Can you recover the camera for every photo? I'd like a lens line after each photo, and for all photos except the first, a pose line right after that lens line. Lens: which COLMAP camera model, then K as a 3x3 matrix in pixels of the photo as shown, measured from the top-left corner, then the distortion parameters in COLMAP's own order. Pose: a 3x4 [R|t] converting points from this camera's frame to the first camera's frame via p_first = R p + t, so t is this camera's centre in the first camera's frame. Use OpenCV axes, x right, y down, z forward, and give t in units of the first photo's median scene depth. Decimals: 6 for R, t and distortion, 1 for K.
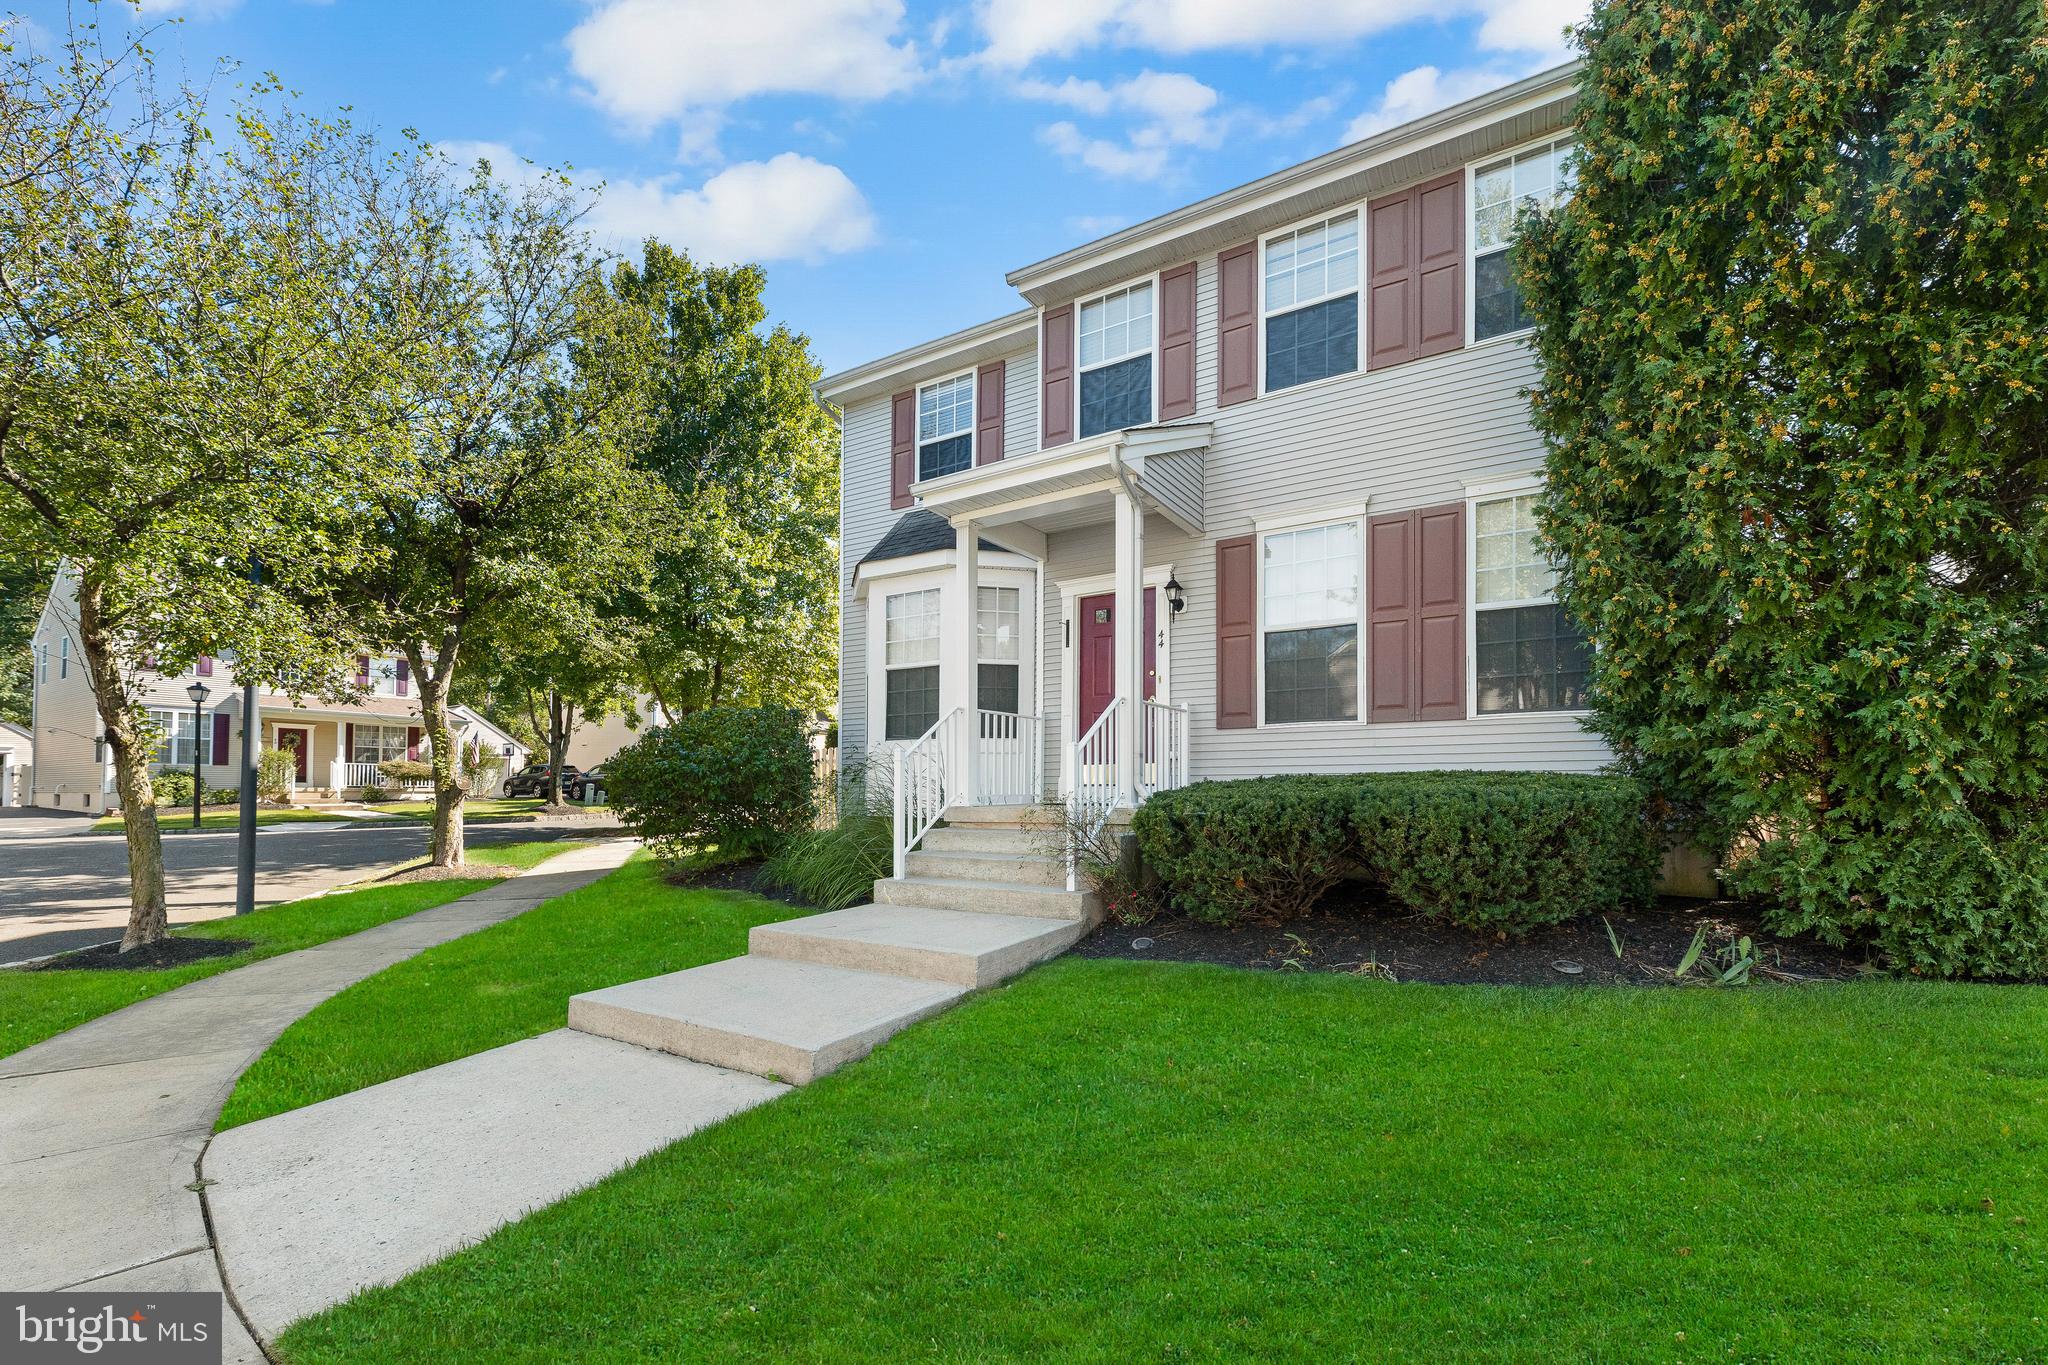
lens RADIAL K [[829.3, 0, 1019.7], [0, 829.3, 766.1], [0, 0, 1]] dist [-0.001386, 0.000396]
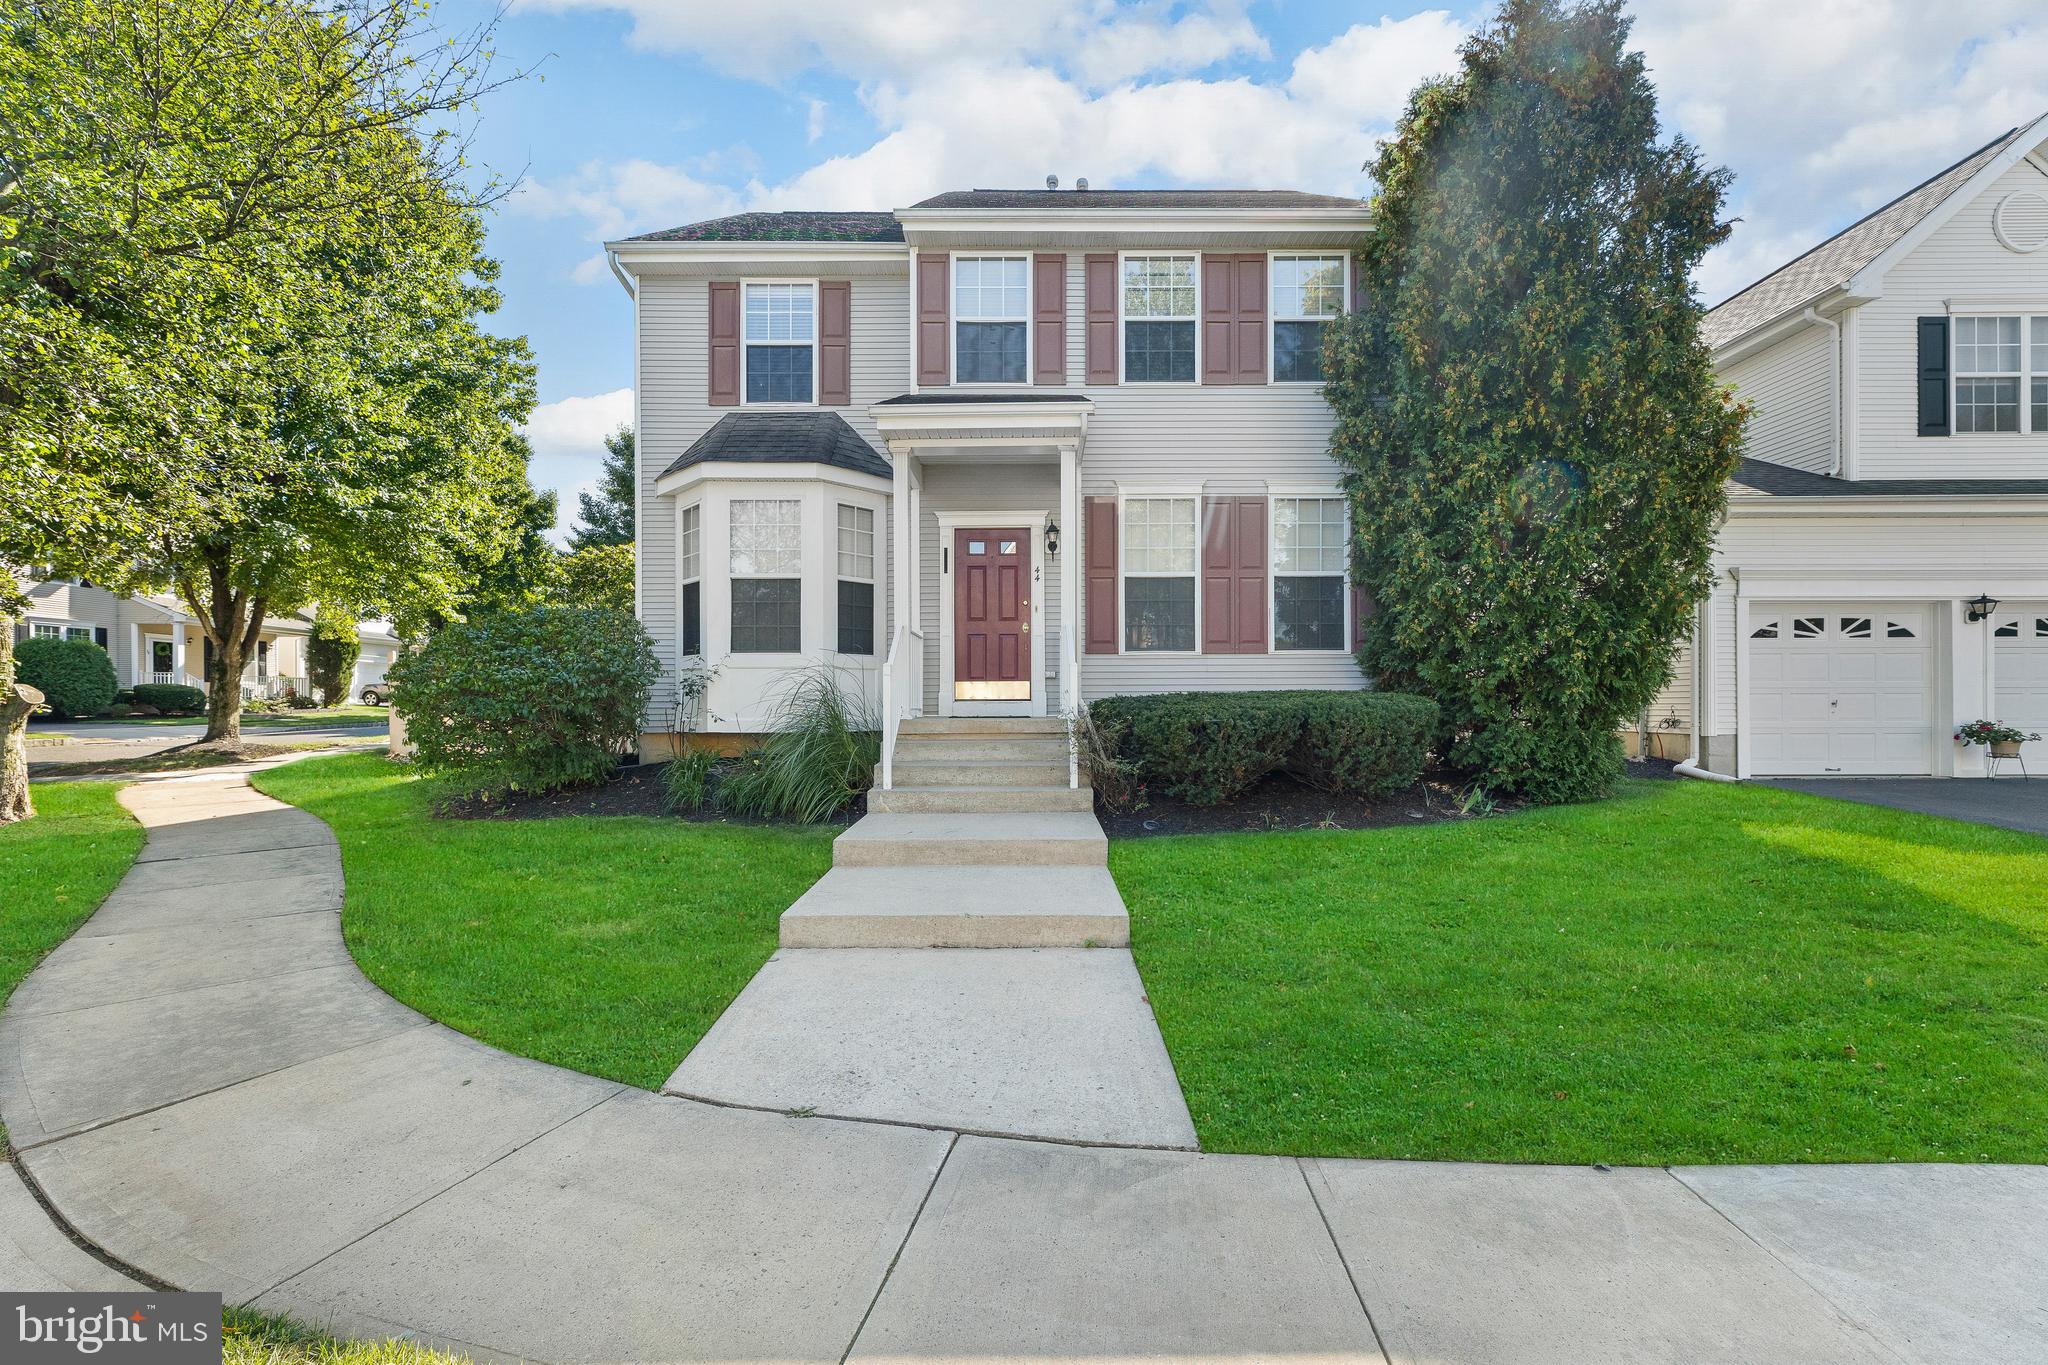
lens RADIAL K [[829.3, 0, 1016.3], [0, 829.3, 696.0], [0, 0, 1]] dist [-0.001386, 0.000396]
pose [[0.853968, 0.007875, 0.520266, -0.511026], [-0.014042, 0.999870, 0.007914, 0.008754], [-0.520136, -0.014064, 0.853968, 0.030085]]
